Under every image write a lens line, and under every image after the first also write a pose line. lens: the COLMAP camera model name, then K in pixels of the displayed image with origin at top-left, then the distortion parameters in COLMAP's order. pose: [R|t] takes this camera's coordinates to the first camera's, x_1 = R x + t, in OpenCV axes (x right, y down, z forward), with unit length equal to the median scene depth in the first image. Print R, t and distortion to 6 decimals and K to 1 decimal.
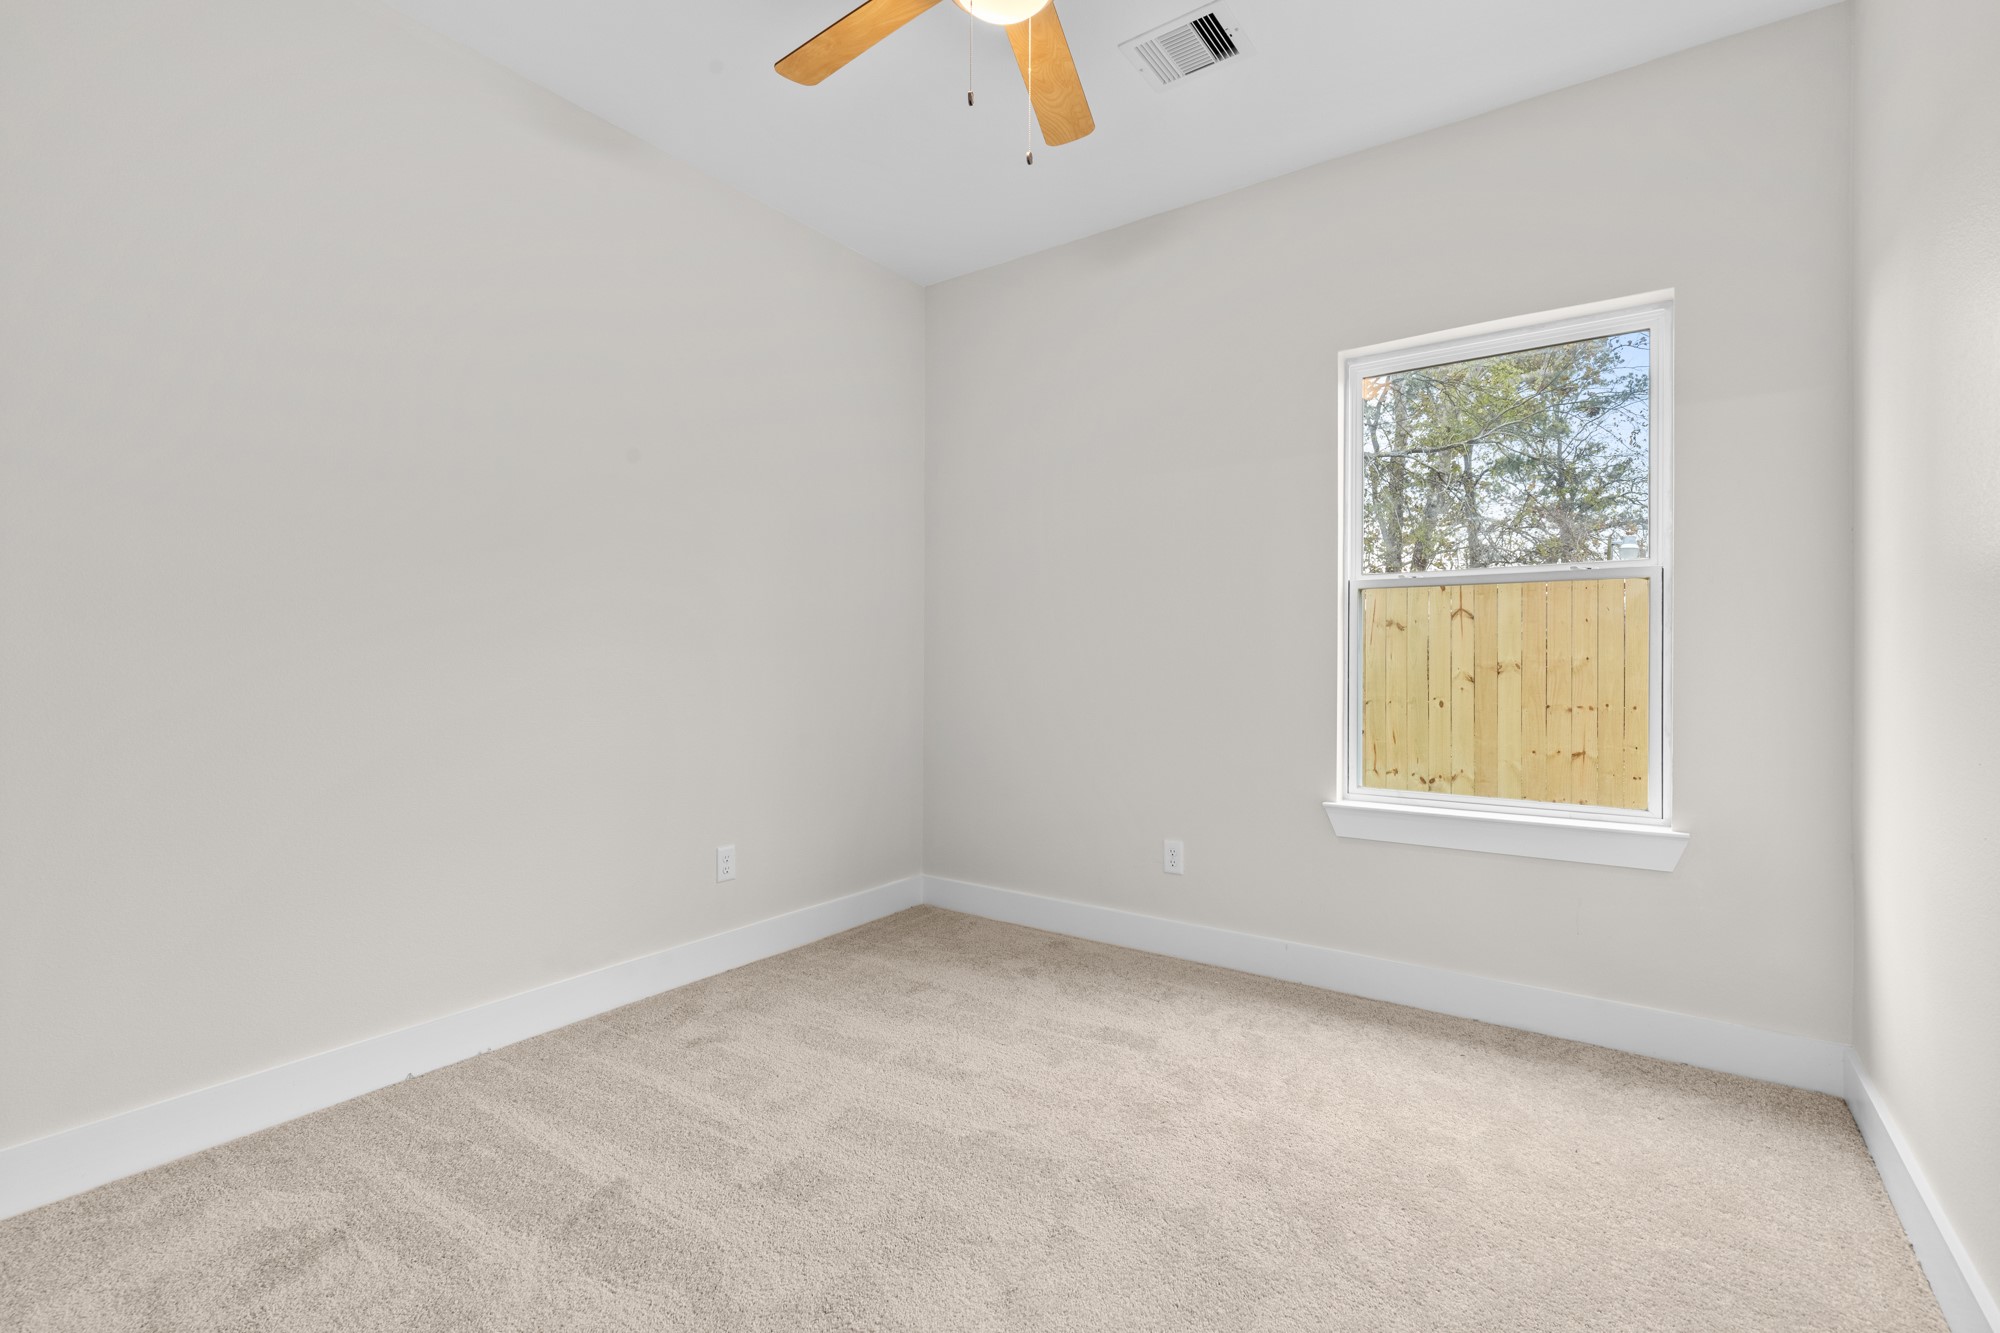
lens RADIAL K [[901.2, 0, 928.7], [0, 901.2, 741.8], [0, 0, 1]] dist [0.001105, 0.001005]
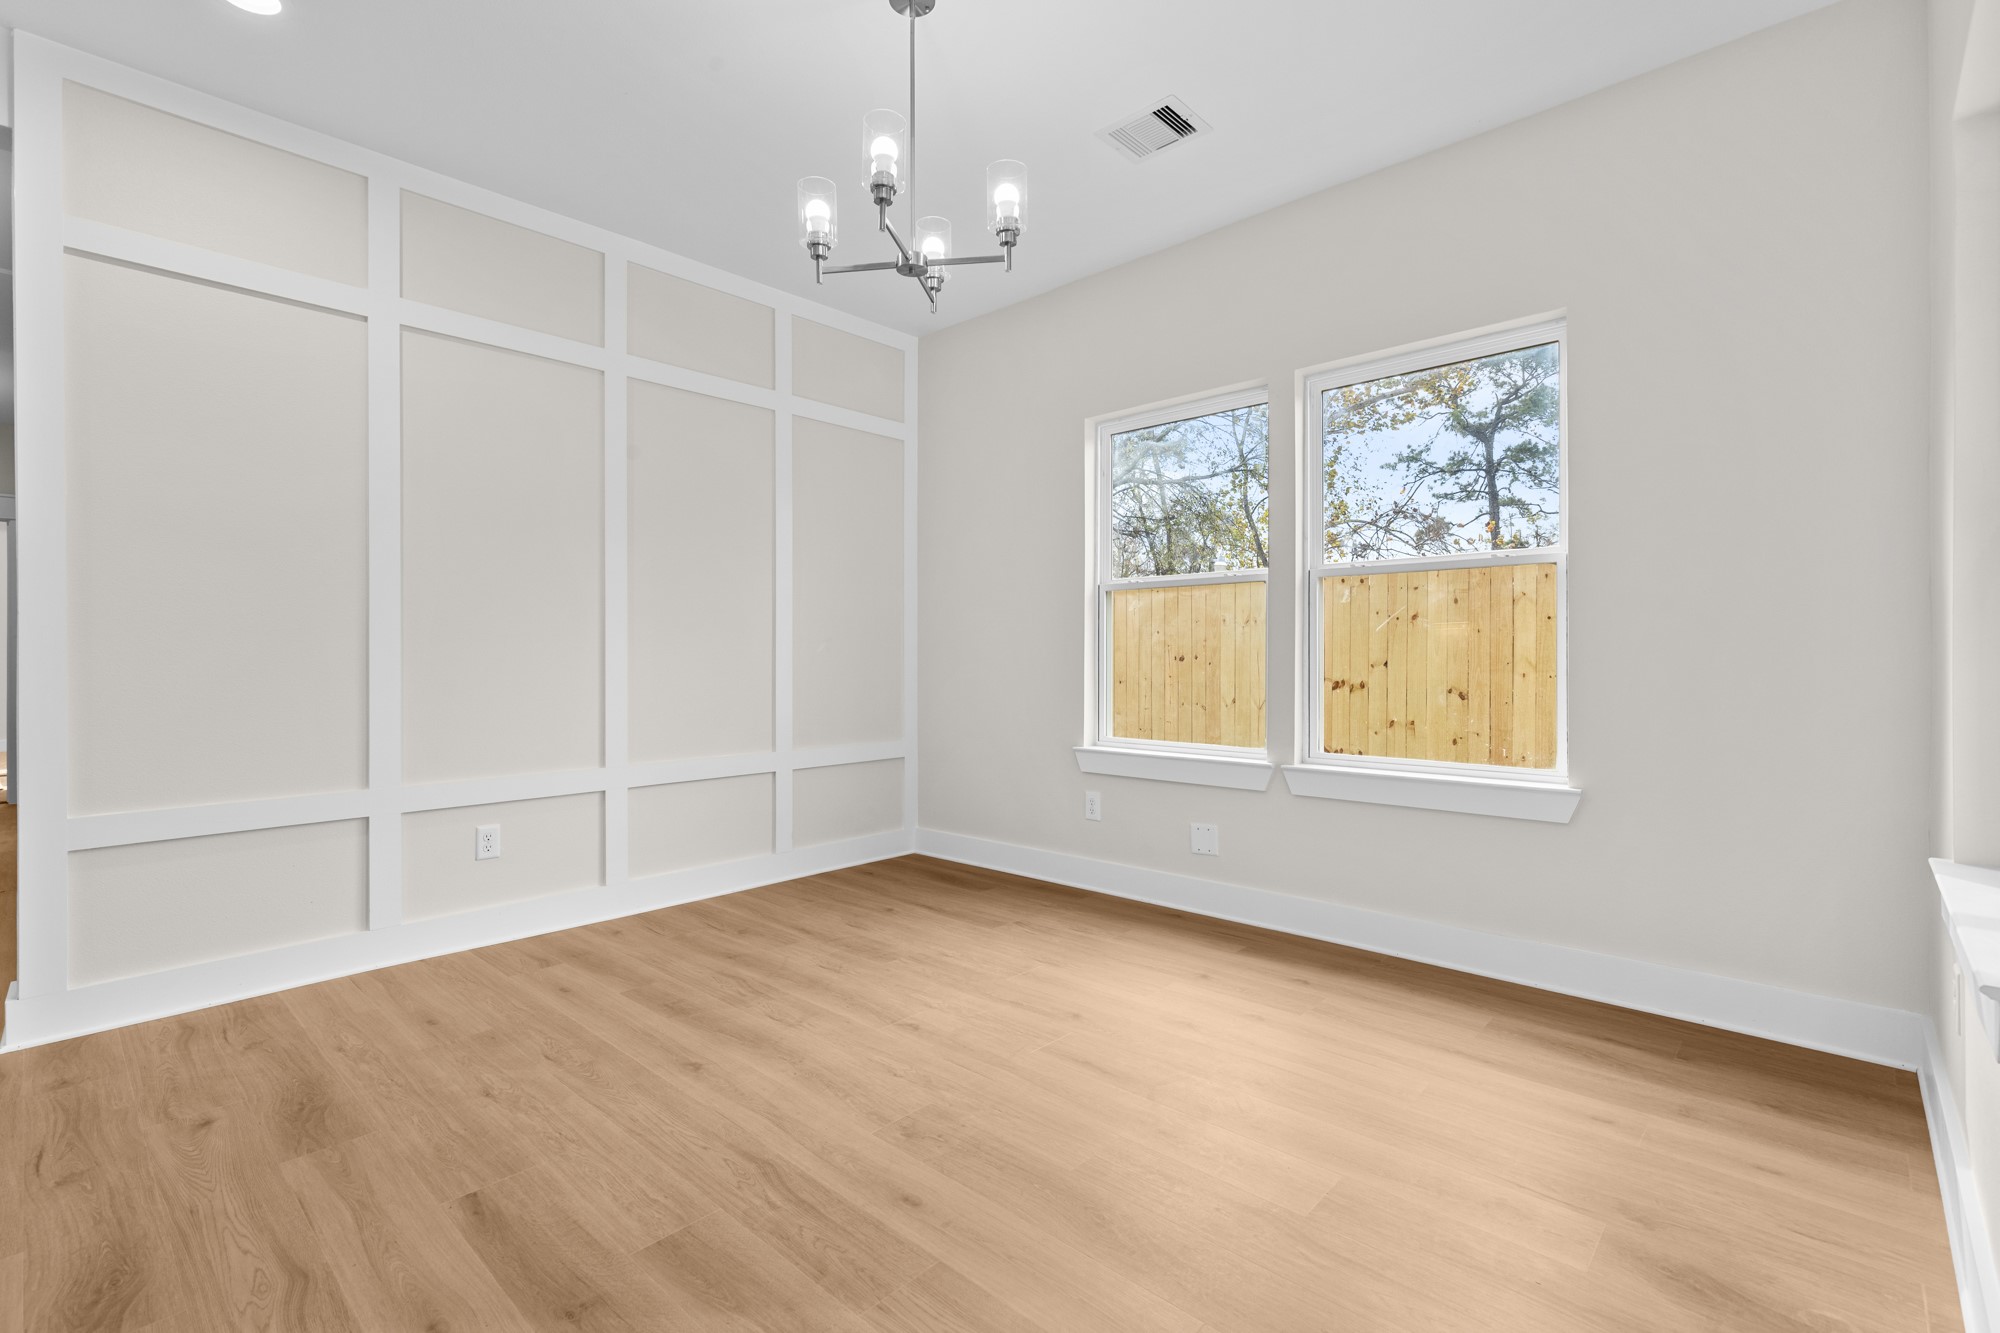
lens RADIAL K [[901.2, 0, 1010.1], [0, 901.2, 649.5], [0, 0, 1]] dist [0.001105, 0.001005]
pose [[0.994952, -0.014854, -0.099243, 0.244829], [0.006638, 0.996560, -0.082610, 0.017208], [0.100128, 0.081535, 0.991628, -0.176233]]
